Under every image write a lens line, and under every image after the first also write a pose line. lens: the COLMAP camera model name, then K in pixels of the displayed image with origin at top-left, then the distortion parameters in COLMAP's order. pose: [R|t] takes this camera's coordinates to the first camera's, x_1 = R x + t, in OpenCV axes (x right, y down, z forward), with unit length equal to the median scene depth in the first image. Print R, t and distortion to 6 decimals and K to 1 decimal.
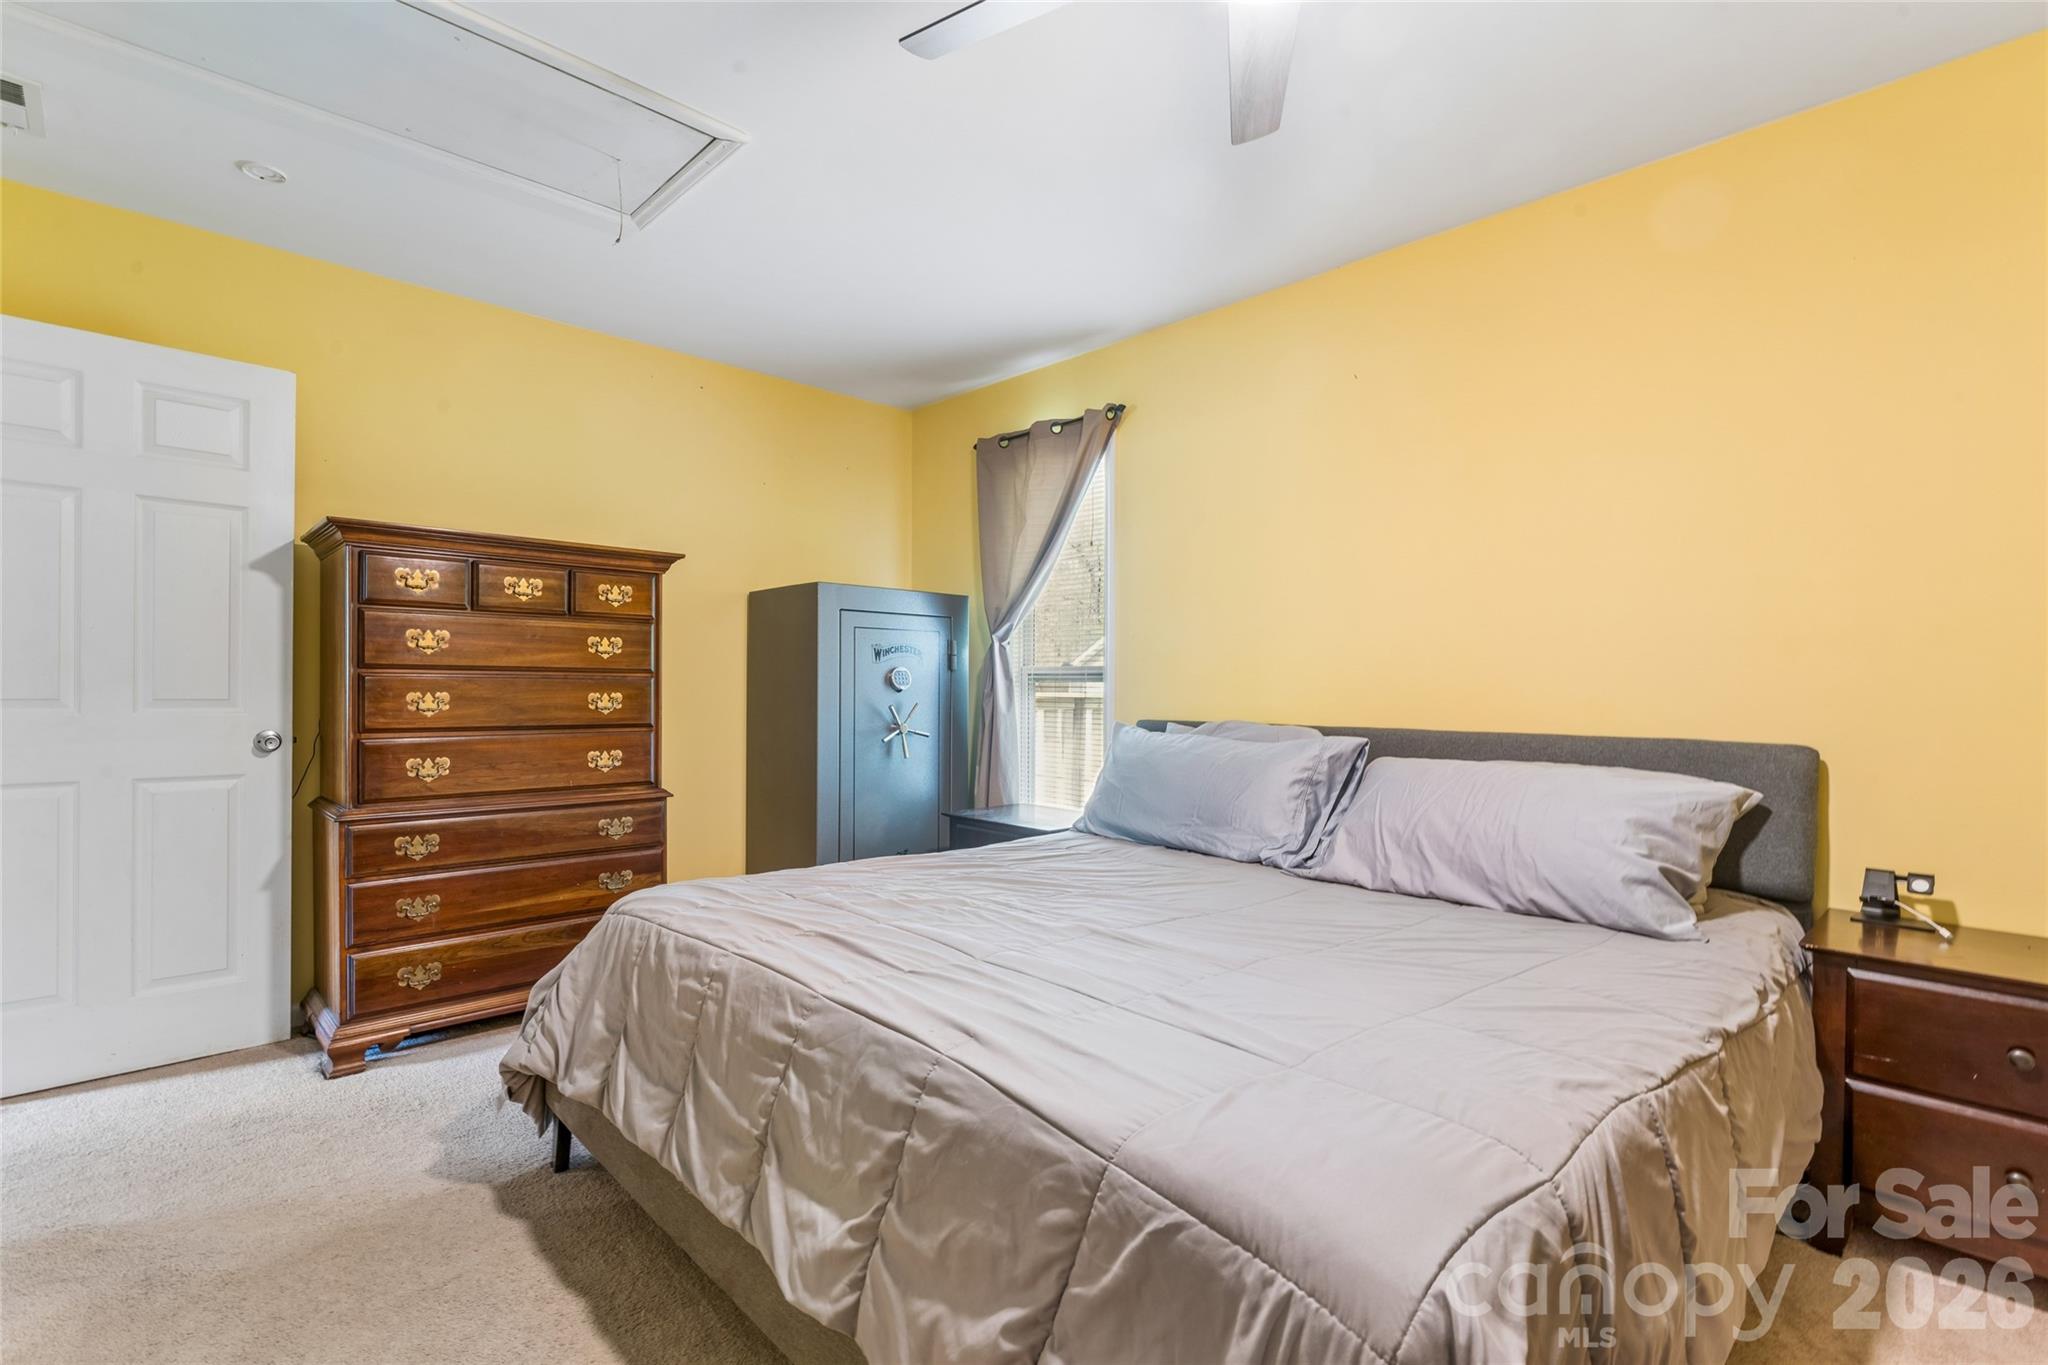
lens RADIAL K [[944.7, 0, 1015.8], [0, 944.7, 688.0], [0, 0, 1]] dist [-0.003545, 0.000676]
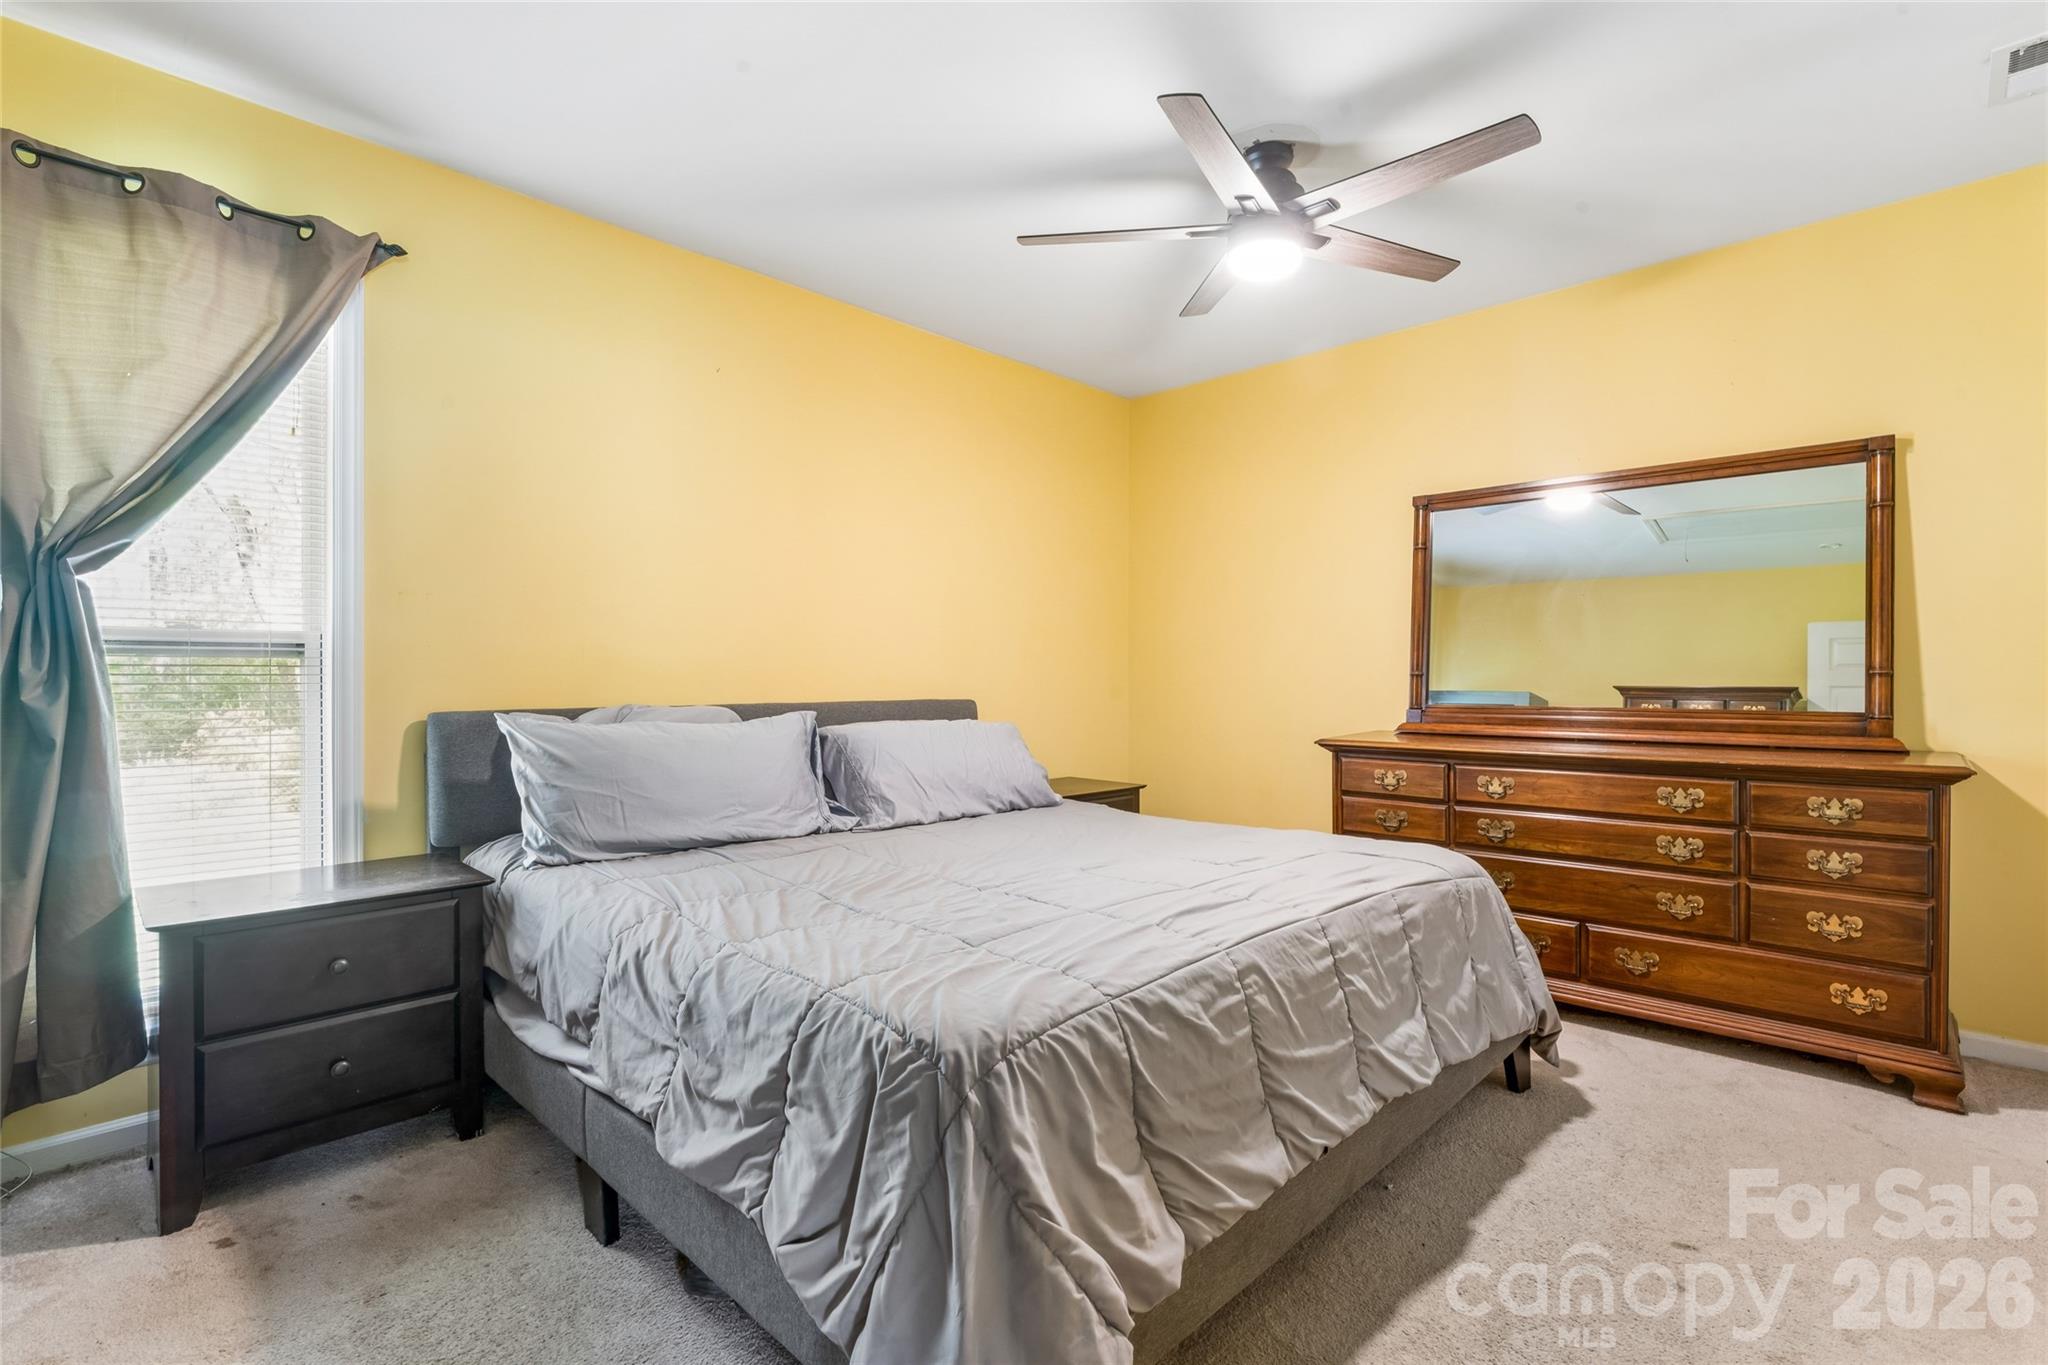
lens RADIAL K [[944.7, 0, 1015.8], [0, 944.7, 688.0], [0, 0, 1]] dist [-0.003545, 0.000676]
pose [[-0.032565, -0.022212, 0.999223, -1.183608], [0.001827, 0.999750, 0.022283, -0.000779], [-0.999468, 0.002551, -0.032516, 1.194848]]
